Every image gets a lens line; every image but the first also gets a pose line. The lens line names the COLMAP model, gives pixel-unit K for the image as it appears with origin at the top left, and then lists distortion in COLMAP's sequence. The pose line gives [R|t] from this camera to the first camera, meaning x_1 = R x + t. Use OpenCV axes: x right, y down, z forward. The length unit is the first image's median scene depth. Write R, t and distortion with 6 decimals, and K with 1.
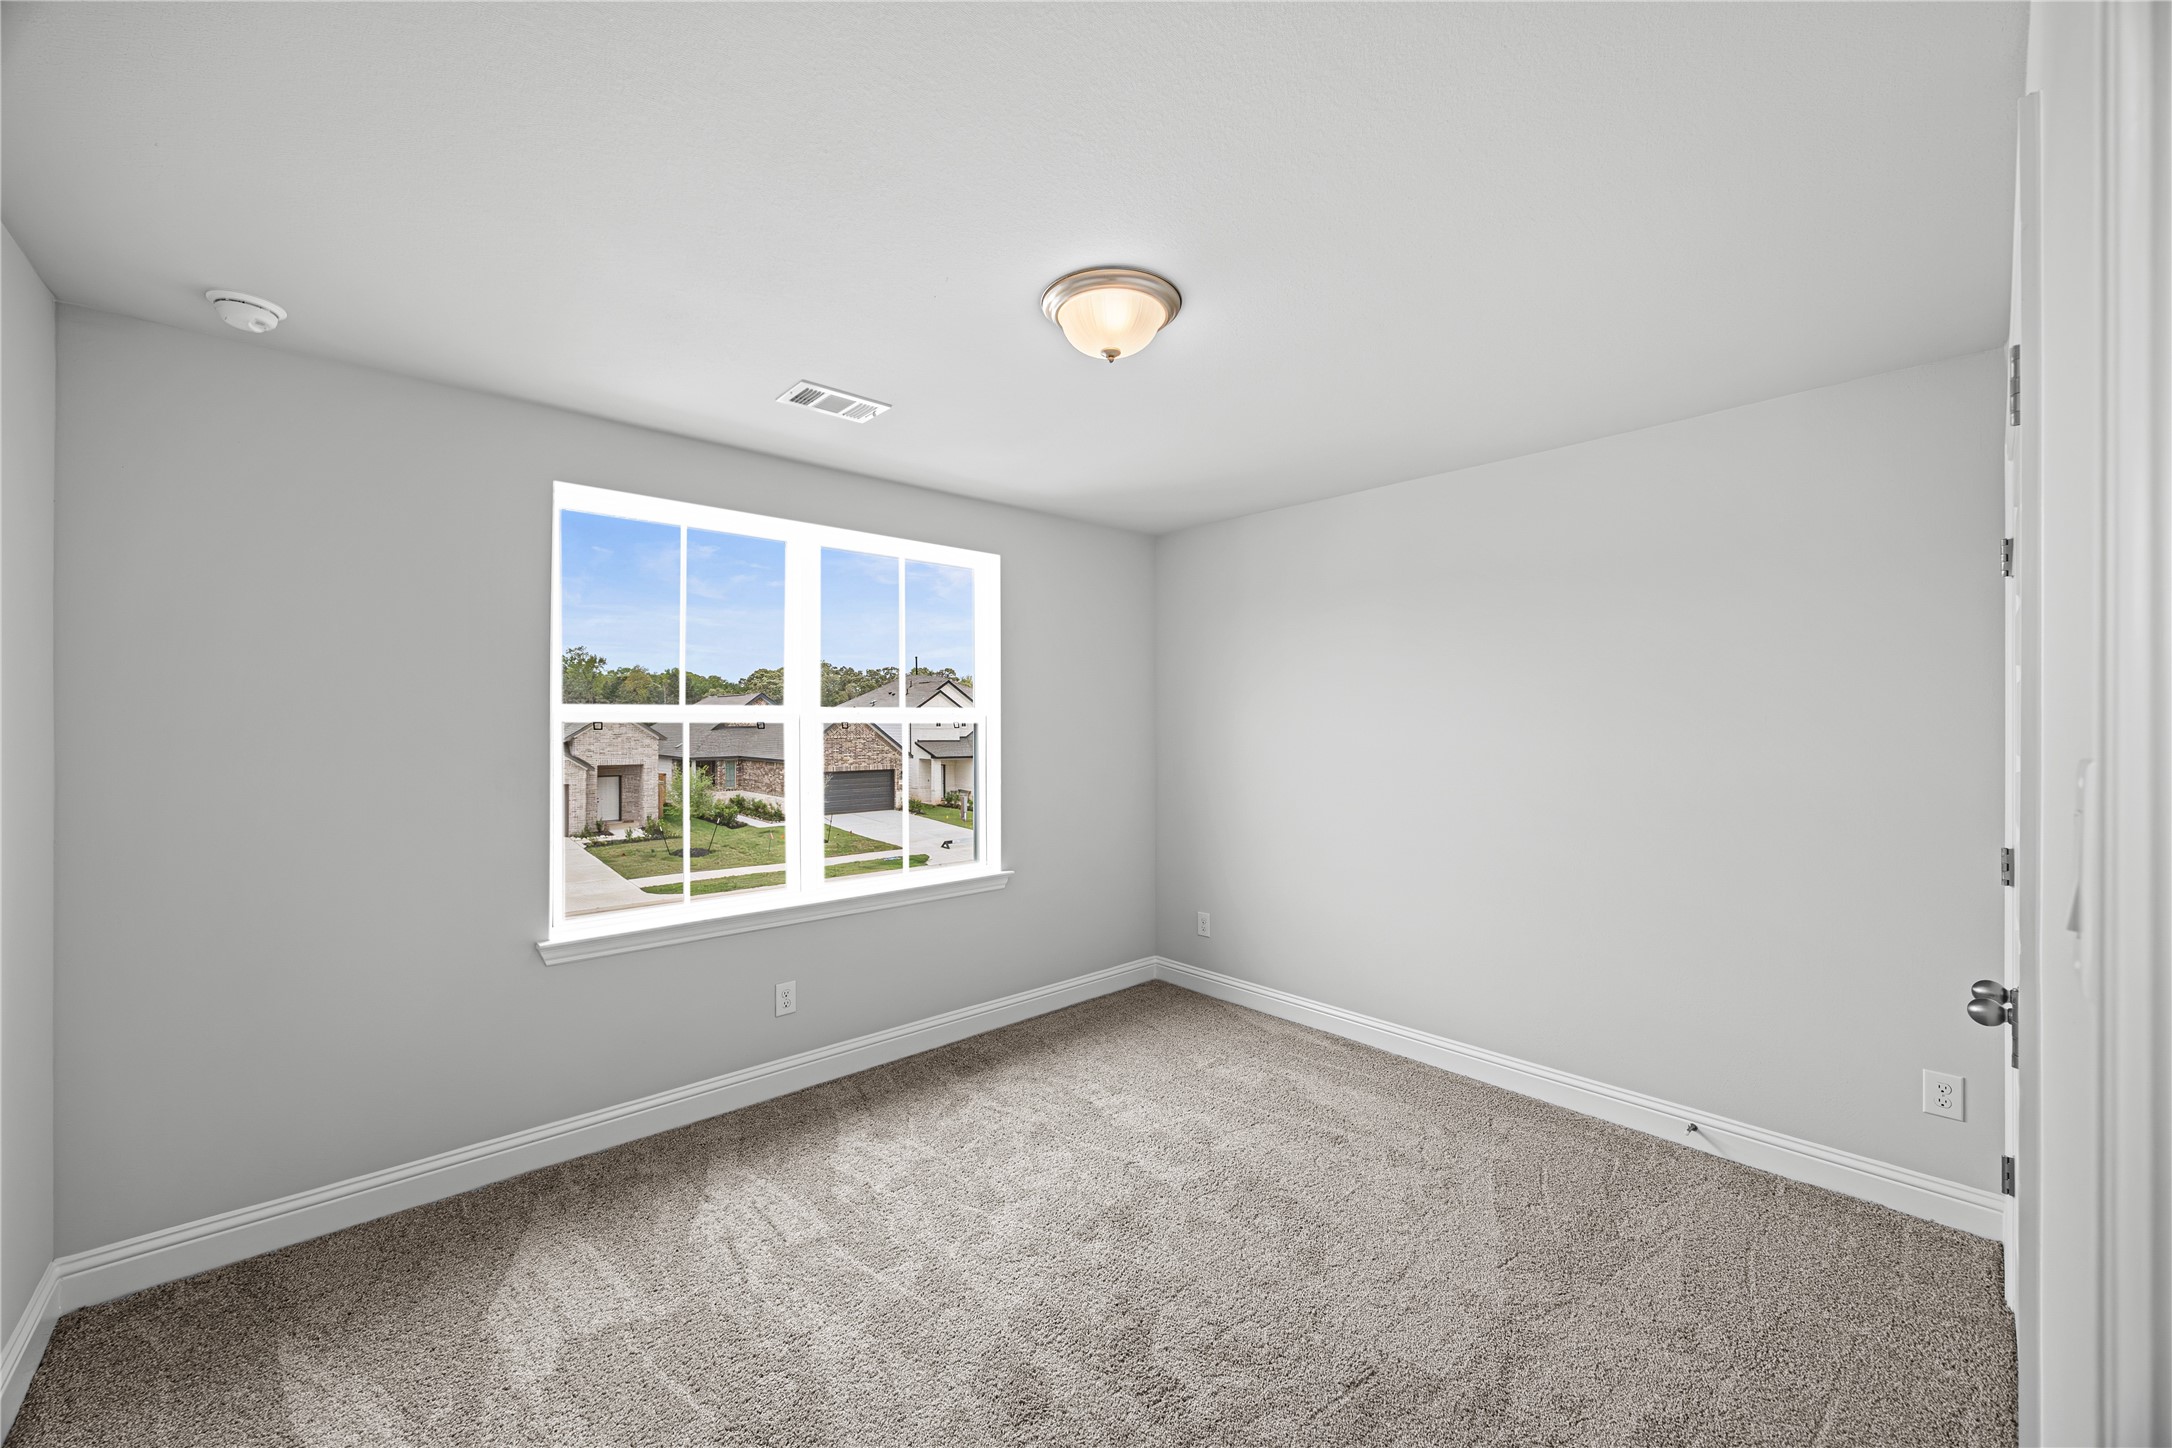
lens RADIAL K [[823.1, 0, 1086.0], [0, 823.1, 724.0], [0, 0, 1]] dist [-0.009982, -0.000072]
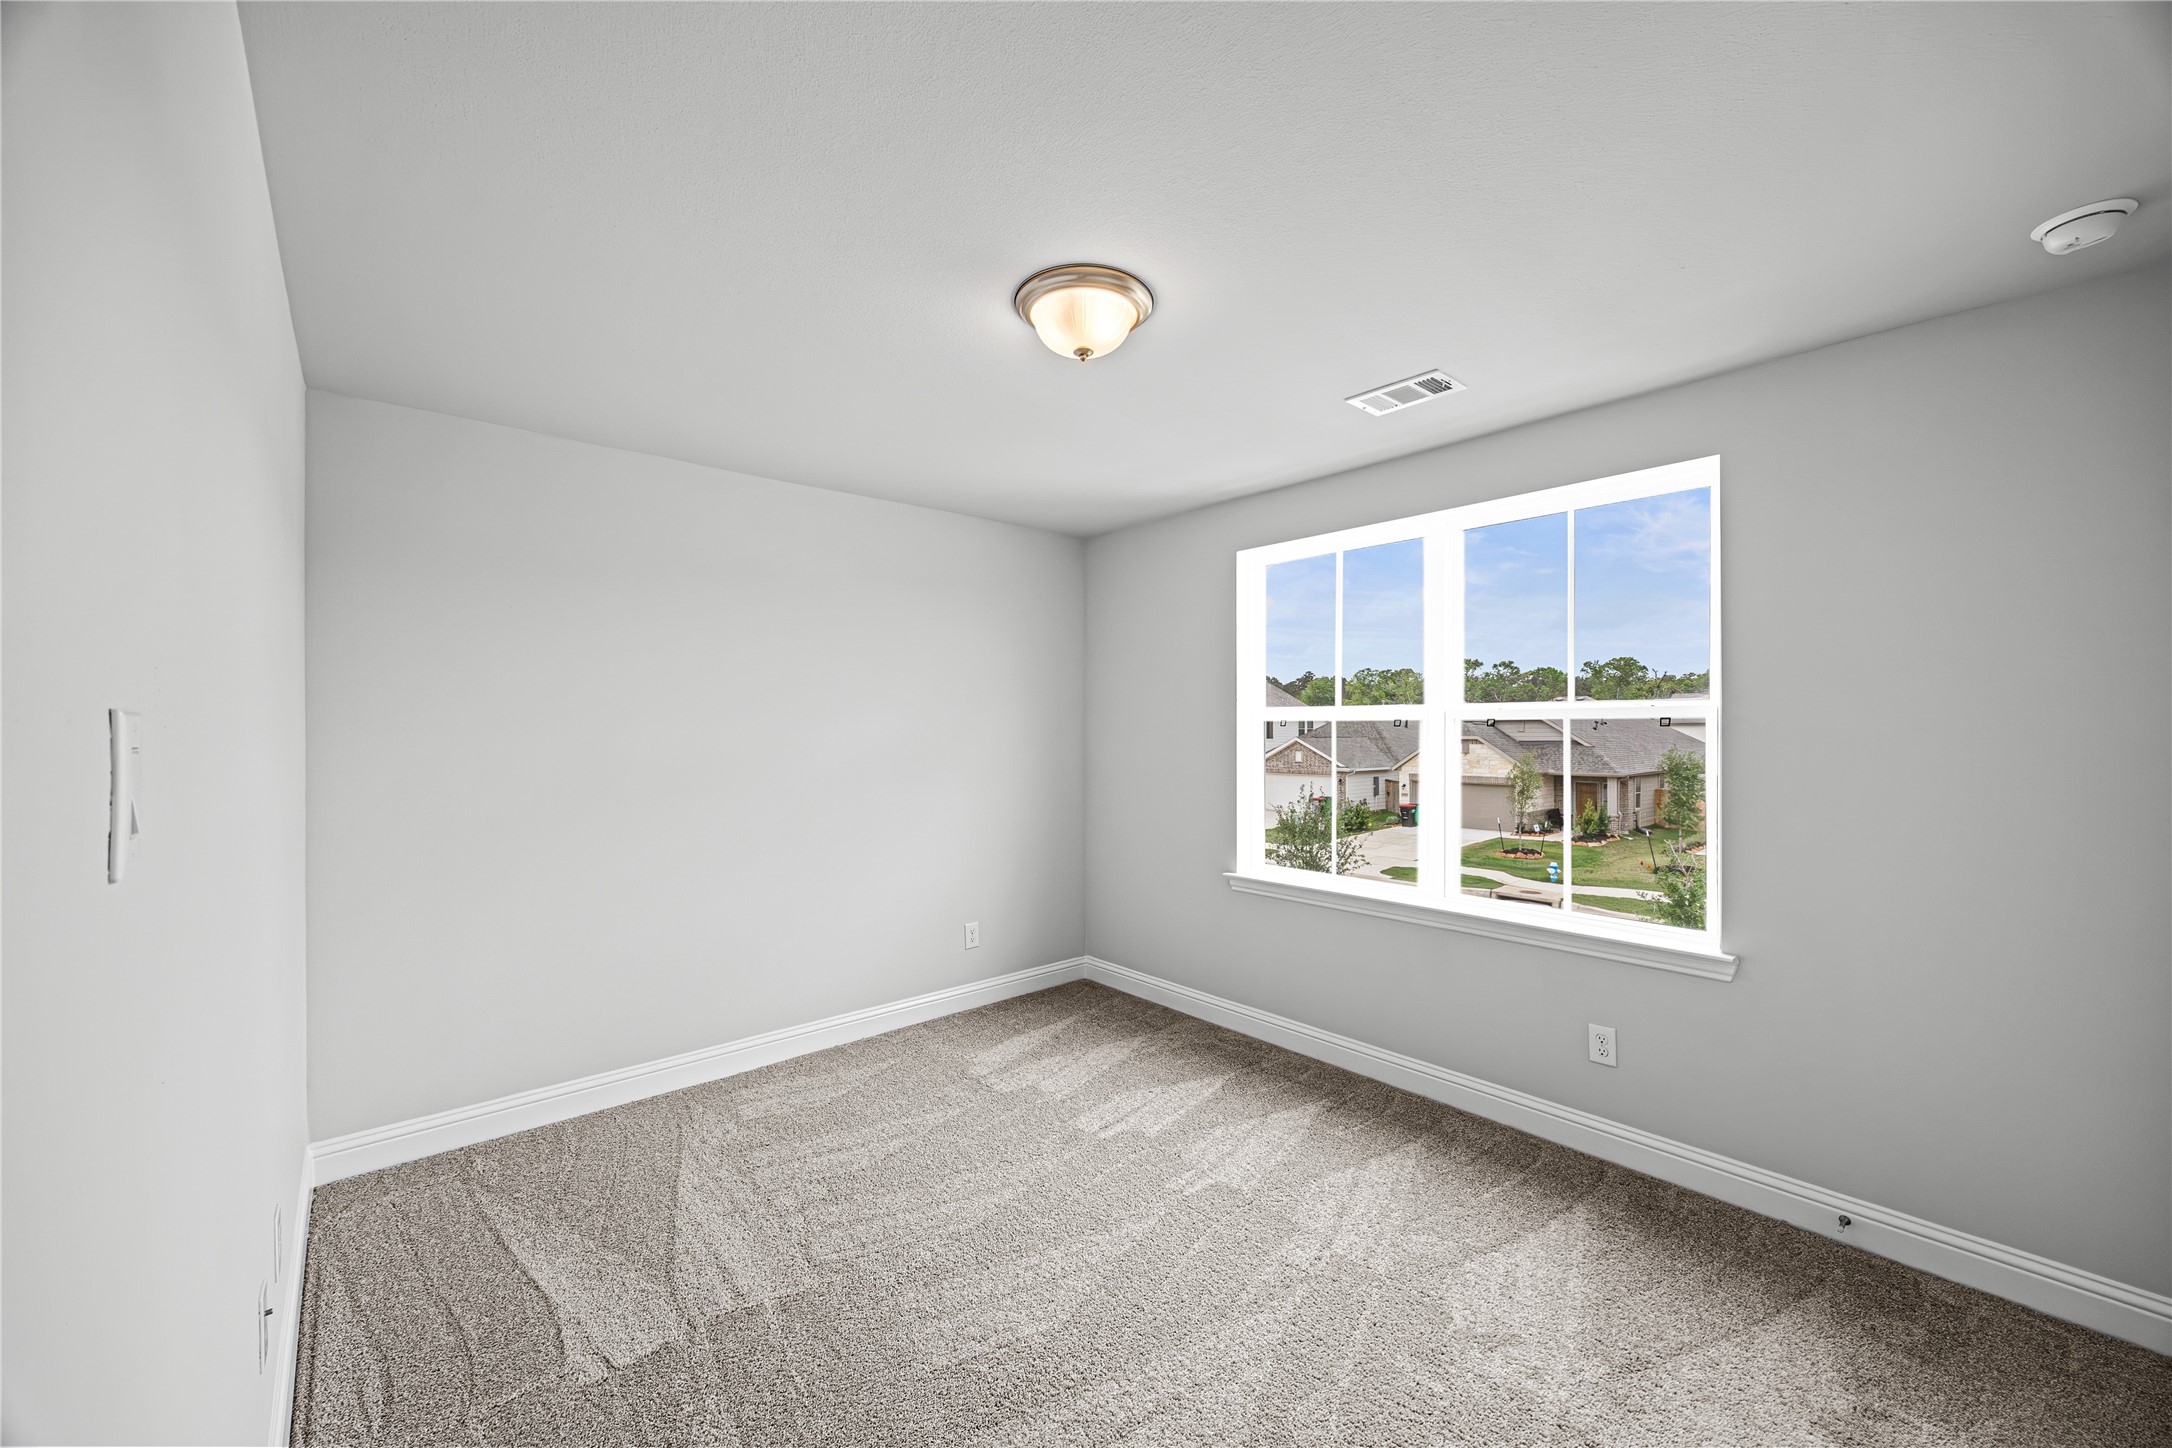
lens RADIAL K [[865.7, 0, 1086.0], [0, 865.7, 724.0], [0, 0, 1]] dist [0.000153, -0.000008]
pose [[-0.031133, 0.000993, -0.999515, 0.685799], [0.006166, 0.999981, 0.000801, -0.001001], [0.999496, -0.006138, -0.031138, 0.626904]]
